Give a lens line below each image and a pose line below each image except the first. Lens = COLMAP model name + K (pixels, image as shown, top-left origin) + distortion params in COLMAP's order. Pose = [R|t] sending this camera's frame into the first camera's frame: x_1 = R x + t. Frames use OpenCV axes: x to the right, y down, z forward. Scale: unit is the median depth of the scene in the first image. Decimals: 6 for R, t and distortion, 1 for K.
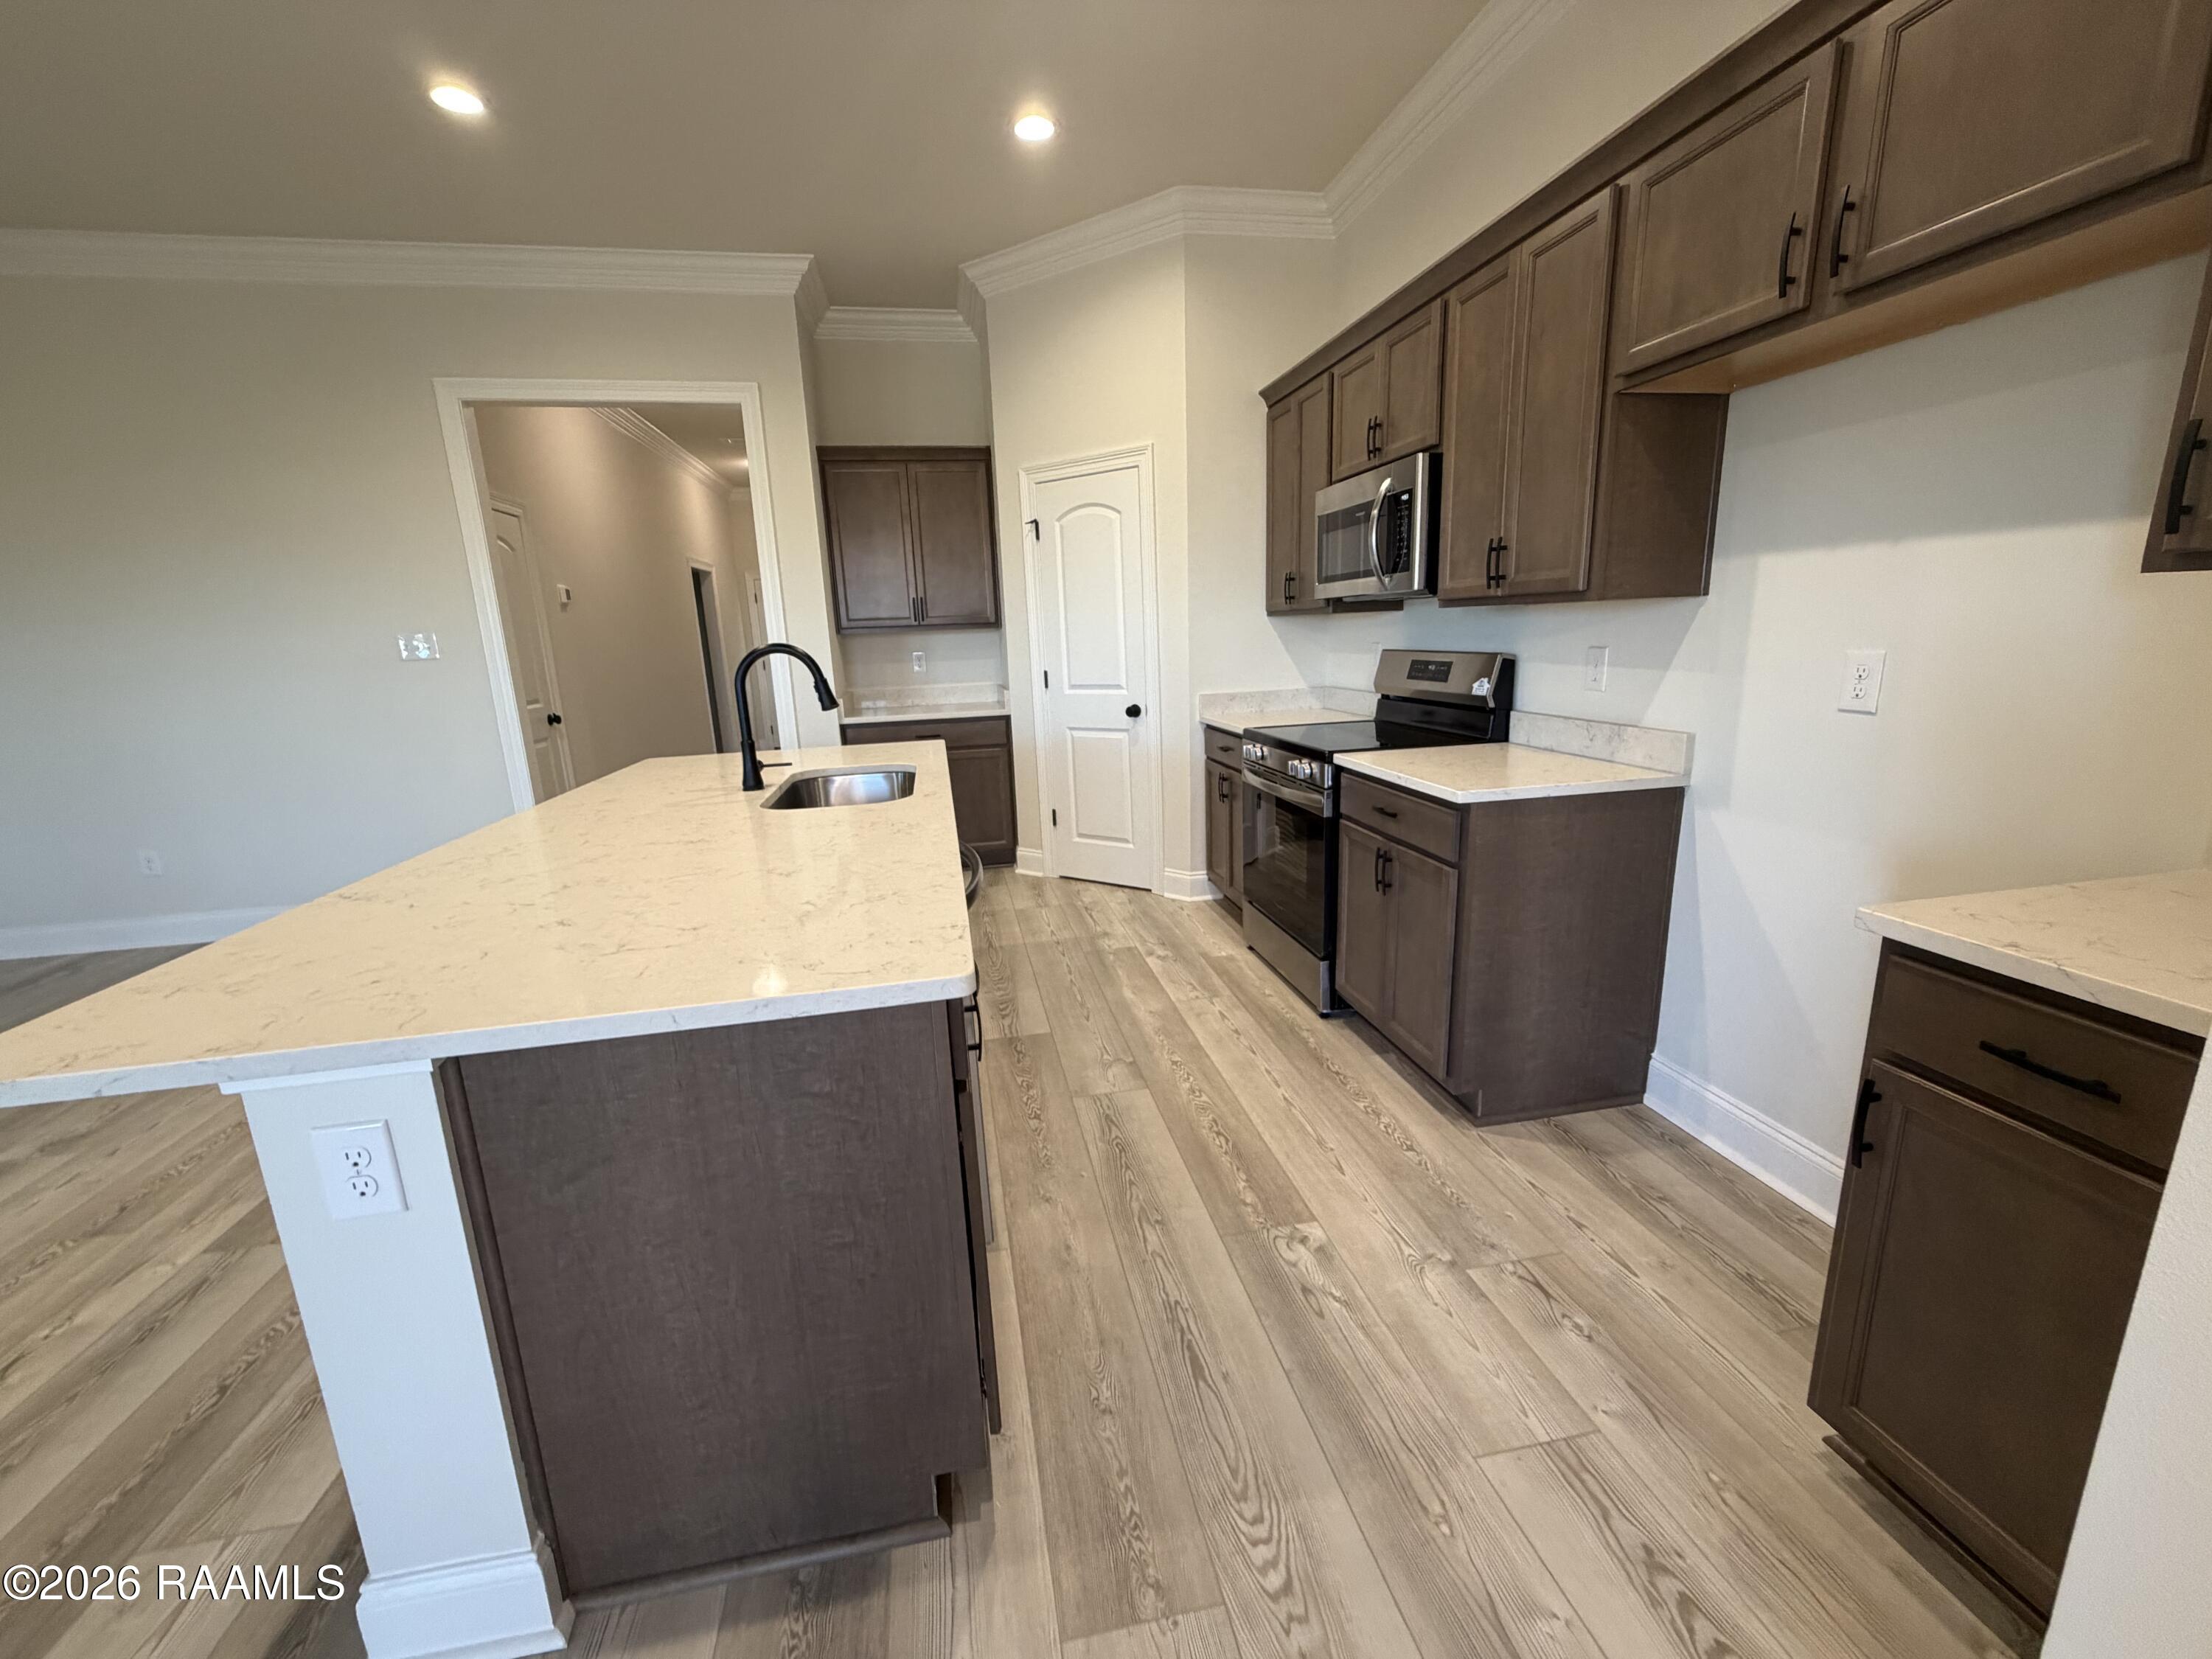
lens RADIAL K [[878.3, 0, 1073.2], [0, 878.3, 829.1], [0, 0, 1]] dist [0.001751, 0.000218]
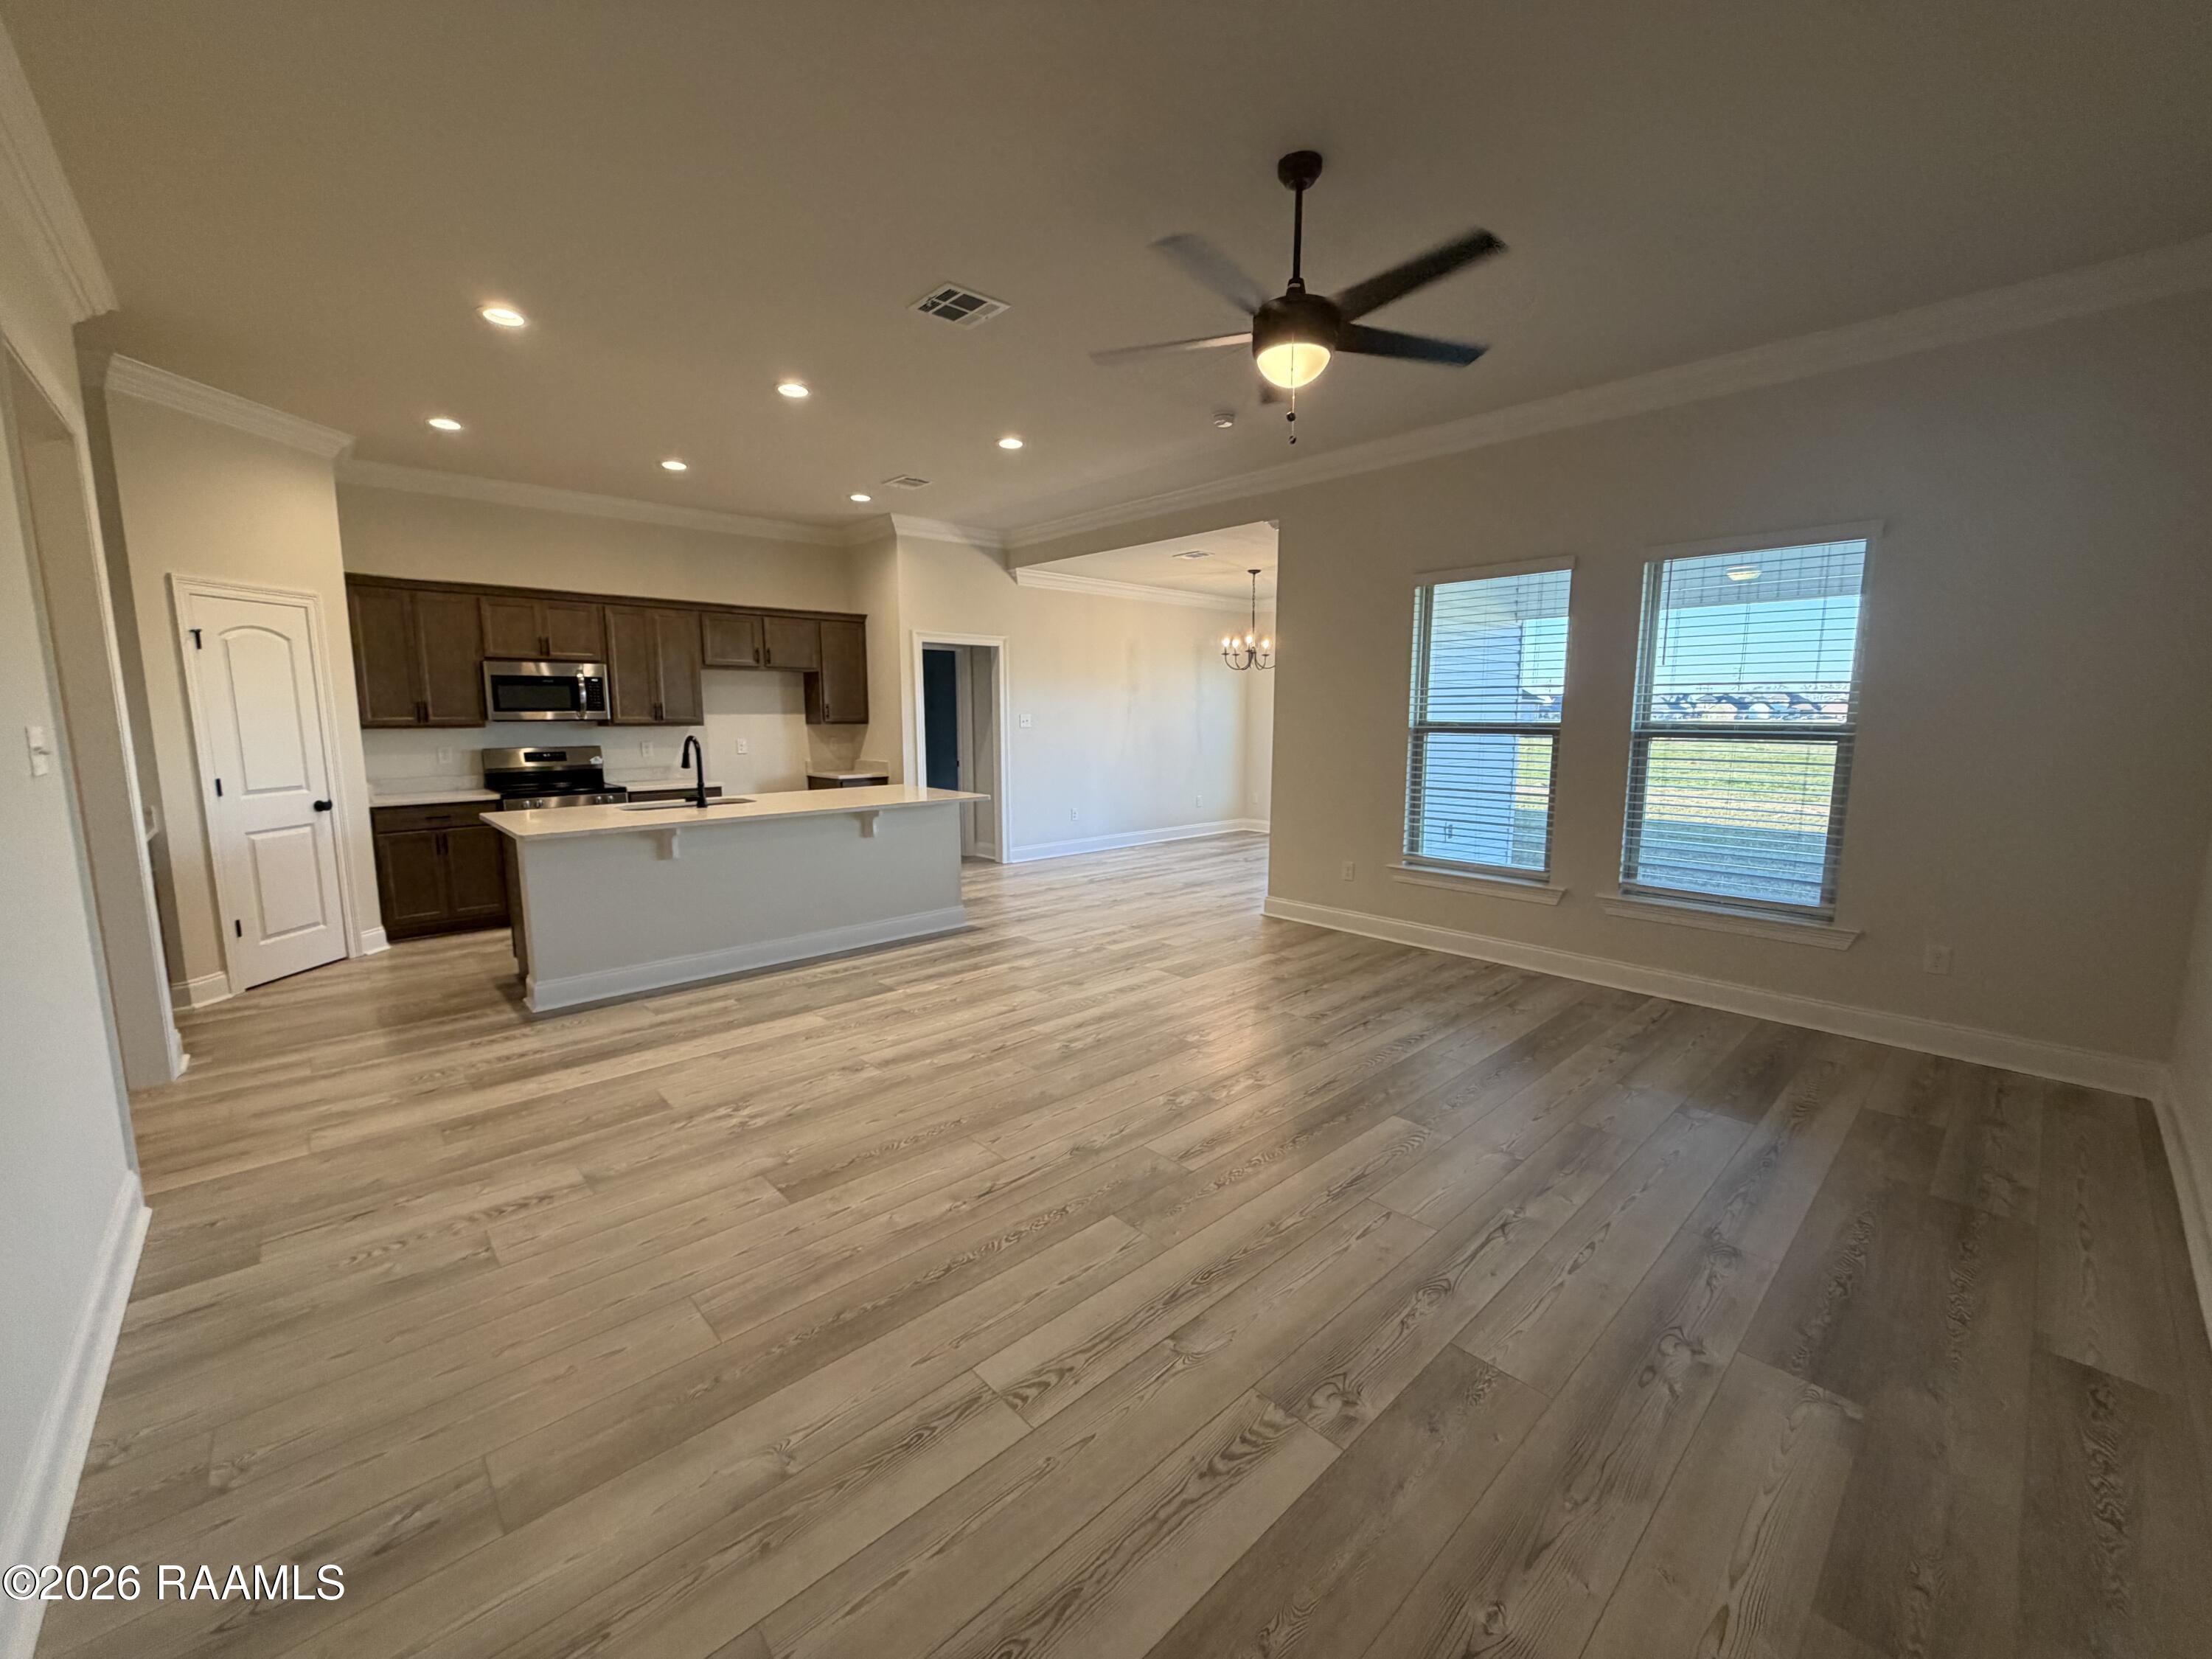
lens RADIAL K [[878.3, 0, 1073.2], [0, 878.3, 829.1], [0, 0, 1]] dist [0.001751, 0.000218]
pose [[-0.512793, -0.074196, 0.855300, -1.765516], [0.213928, 0.953789, 0.210999, -0.167614], [-0.831431, 0.291172, -0.473224, 0.886010]]
